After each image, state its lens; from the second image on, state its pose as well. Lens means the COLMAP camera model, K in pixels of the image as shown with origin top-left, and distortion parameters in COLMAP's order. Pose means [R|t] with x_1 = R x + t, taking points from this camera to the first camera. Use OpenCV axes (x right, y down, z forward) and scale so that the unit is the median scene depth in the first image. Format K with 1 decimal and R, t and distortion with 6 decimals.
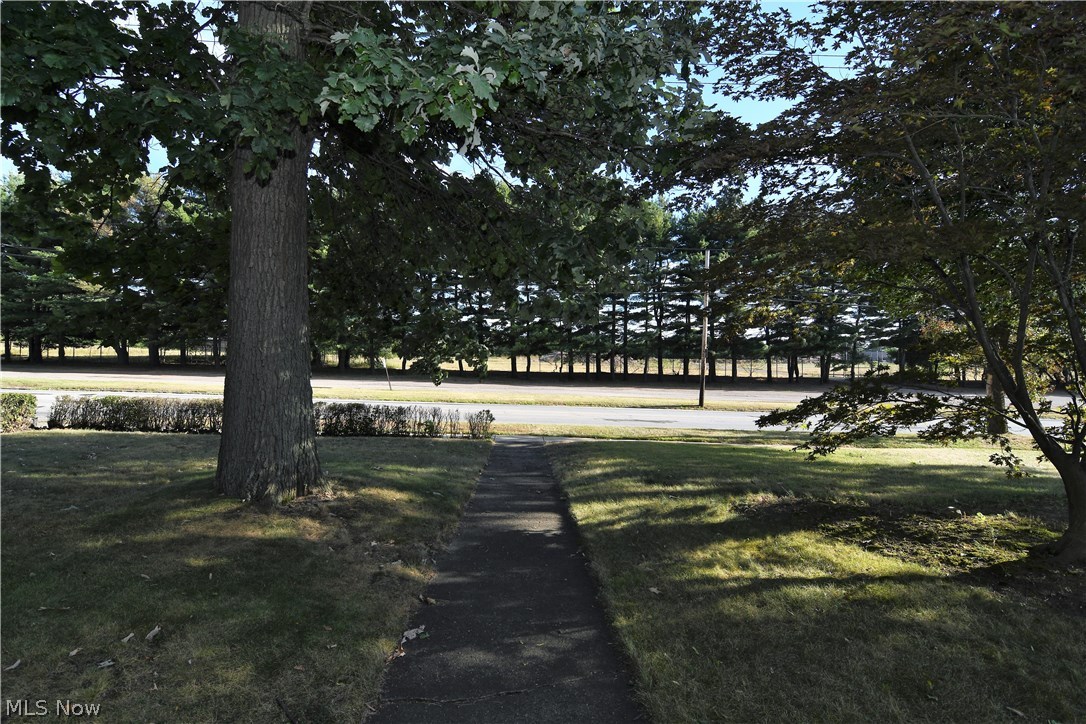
lens RADIAL K [[524.0, 0, 543.0], [0, 524.0, 362.0], [0, 0, 1]] dist [-0.018044, -0.000343]
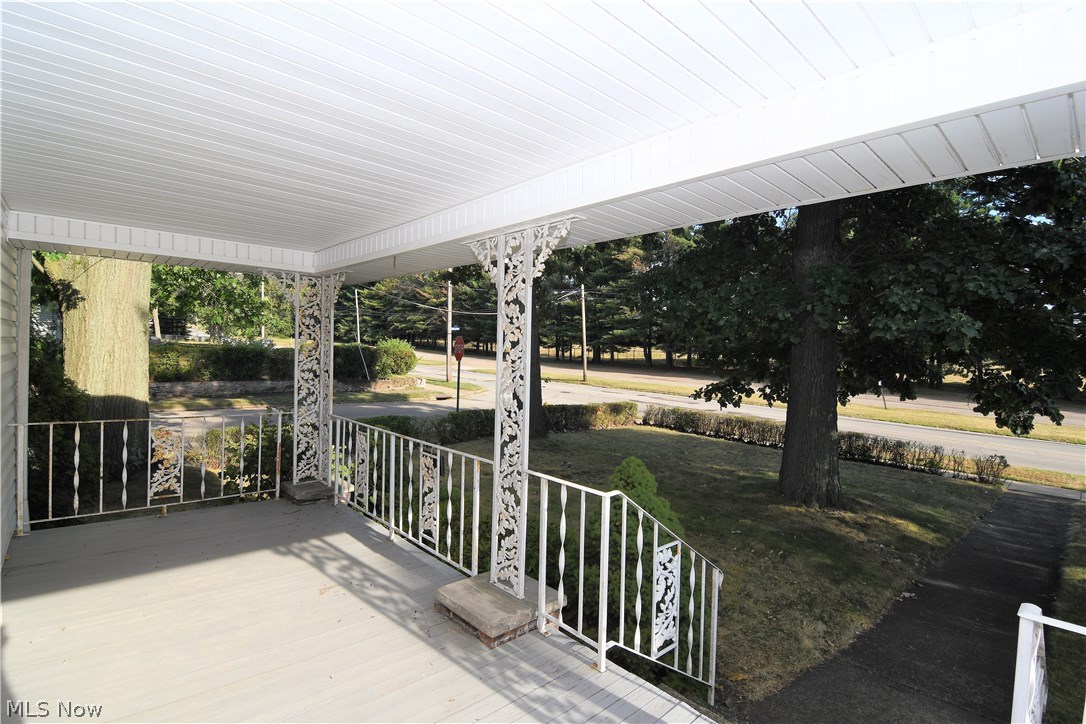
lens RADIAL K [[524.0, 0, 543.0], [0, 524.0, 362.0], [0, 0, 1]] dist [-0.018044, -0.000343]
pose [[0.649276, 0.023636, -0.760186, 0.072751], [-0.024527, 0.999648, 0.010133, -0.075941], [0.760157, 0.012066, 0.649627, -0.300698]]
